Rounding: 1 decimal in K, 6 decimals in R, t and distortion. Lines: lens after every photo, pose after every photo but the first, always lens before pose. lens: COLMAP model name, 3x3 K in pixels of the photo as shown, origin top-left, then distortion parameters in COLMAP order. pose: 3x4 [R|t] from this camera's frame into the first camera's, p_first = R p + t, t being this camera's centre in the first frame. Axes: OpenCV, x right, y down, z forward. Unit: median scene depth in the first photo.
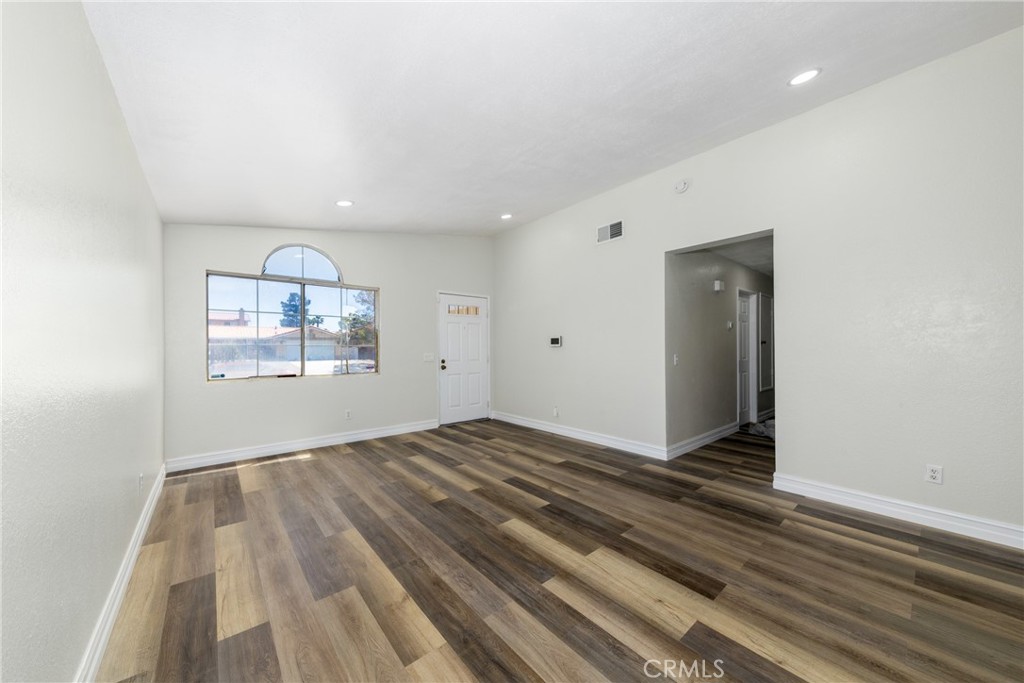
lens RADIAL K [[364.8, 0, 513.0], [0, 364.8, 346.0], [0, 0, 1]] dist [0.000417, -0.000172]
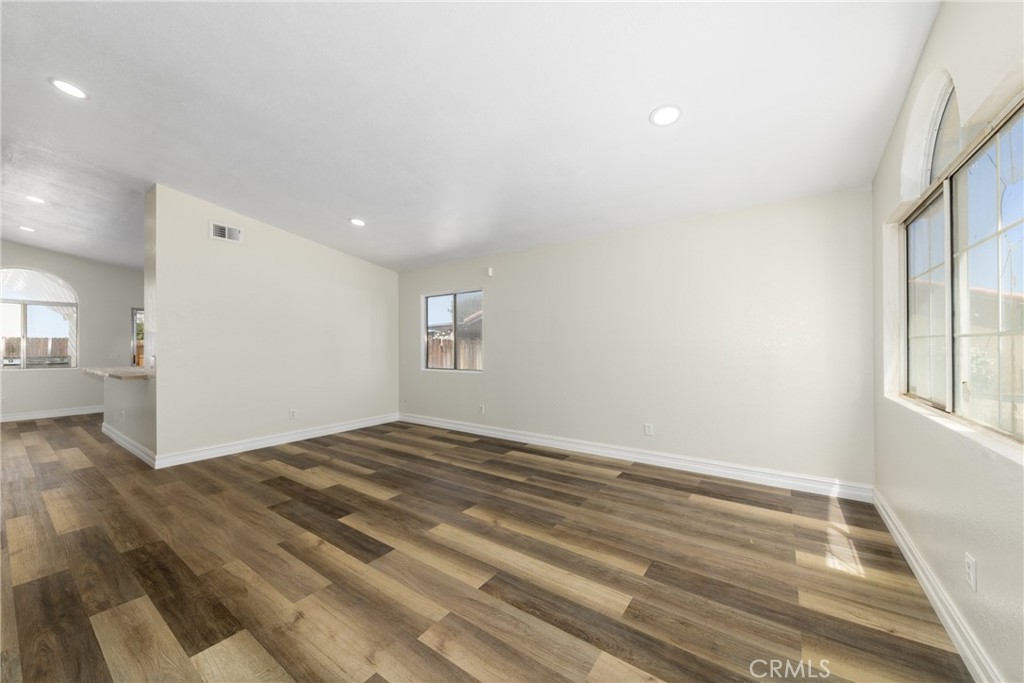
lens RADIAL K [[364.8, 0, 514.3], [0, 364.8, 345.6], [0, 0, 1]] dist [0.000417, -0.000172]
pose [[-0.967892, 0.009695, -0.251180, -0.090705], [0.011737, 0.999909, -0.006632, 0.036280], [0.251093, -0.009367, -0.967918, 1.991904]]
